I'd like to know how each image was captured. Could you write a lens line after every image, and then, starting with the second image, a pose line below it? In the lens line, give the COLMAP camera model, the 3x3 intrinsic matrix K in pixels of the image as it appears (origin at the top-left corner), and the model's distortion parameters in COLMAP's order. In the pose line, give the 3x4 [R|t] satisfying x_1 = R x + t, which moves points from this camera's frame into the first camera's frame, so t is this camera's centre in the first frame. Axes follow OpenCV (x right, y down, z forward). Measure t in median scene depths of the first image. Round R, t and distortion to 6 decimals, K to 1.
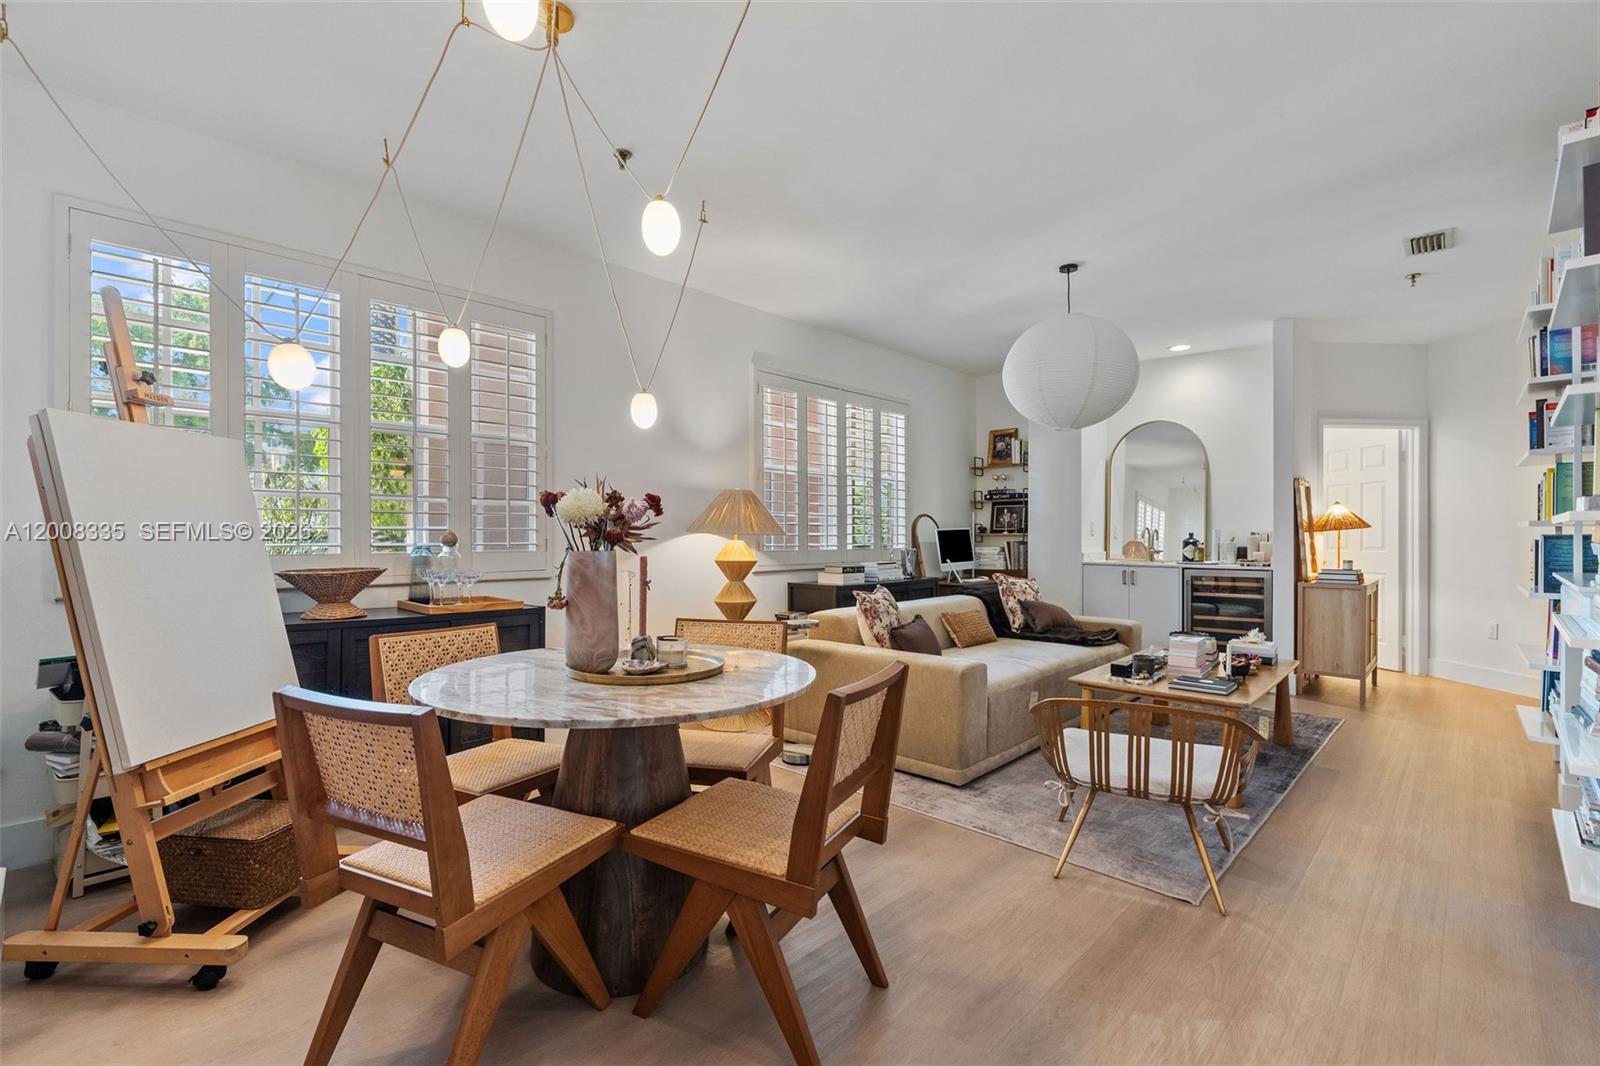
lens RADIAL K [[718.8, 0, 800.0], [0, 718.8, 533.0], [0, 0, 1]] dist [-0.000361, -0.000009]
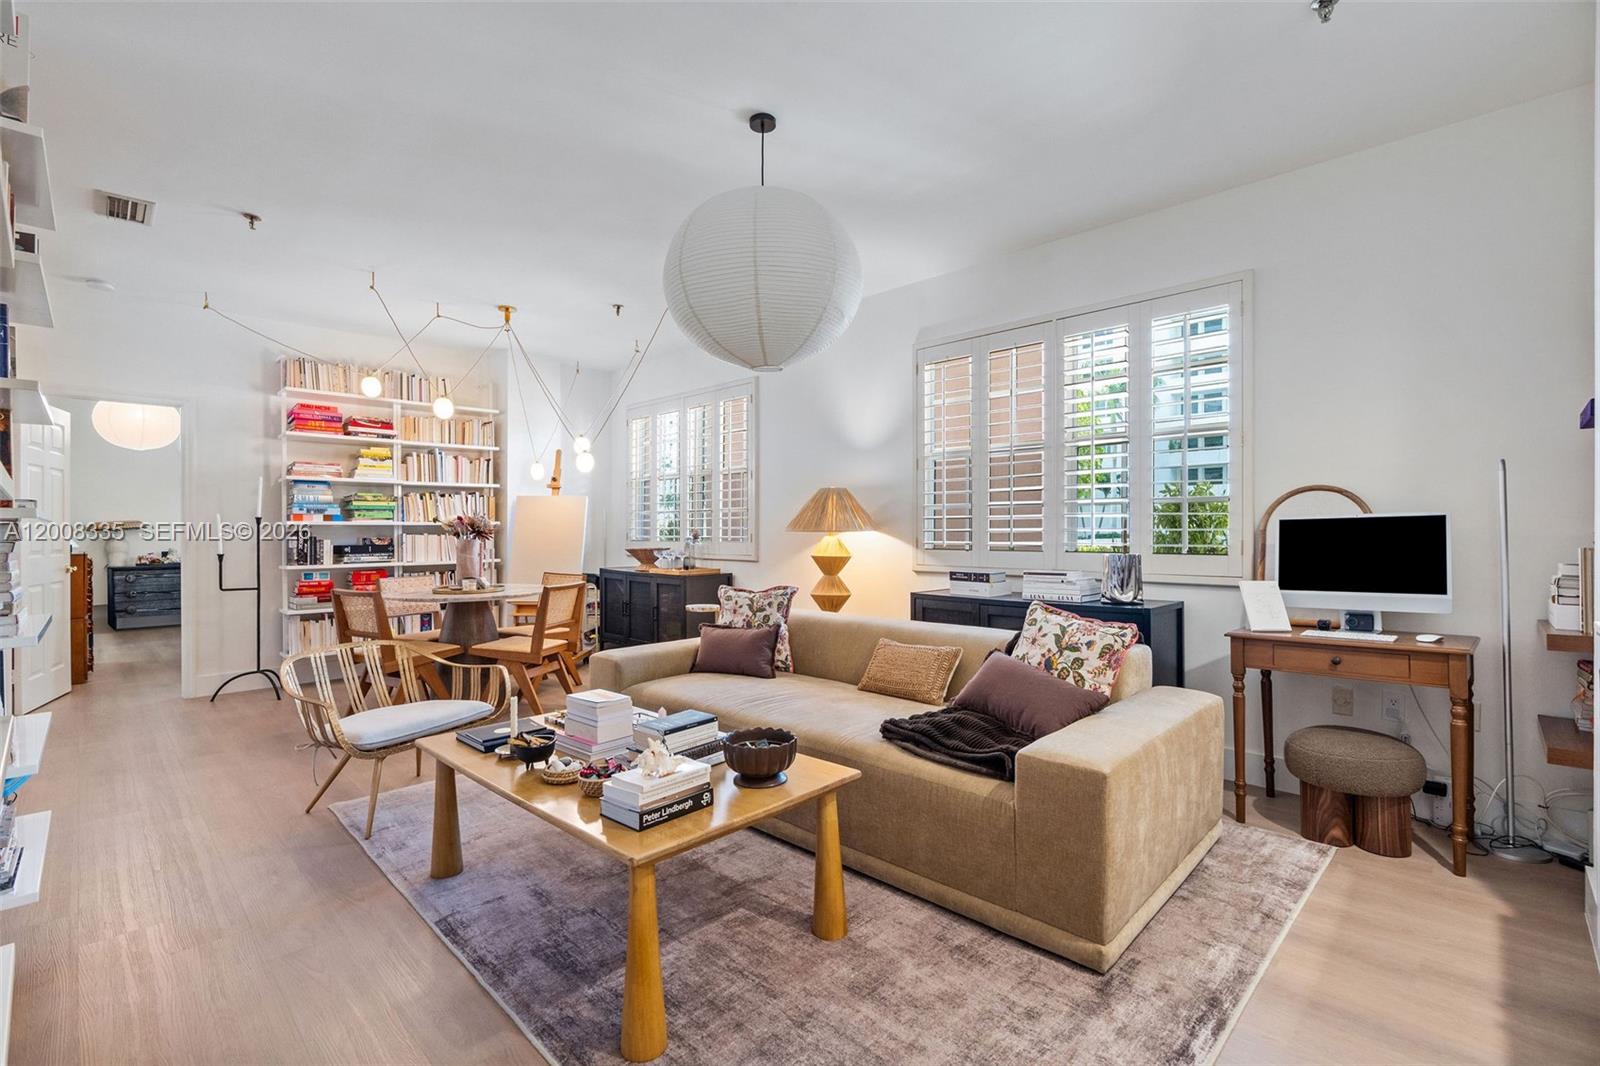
lens RADIAL K [[711.6, 0, 800.0], [0, 711.6, 533.0], [0, 0, 1]] dist [0.000481, 0.000012]
pose [[0.000904, 0.001062, -0.999999, 0.845447], [0.001635, 0.999998, 0.001064, 0.004180], [0.999998, -0.001636, 0.000902, 0.854746]]
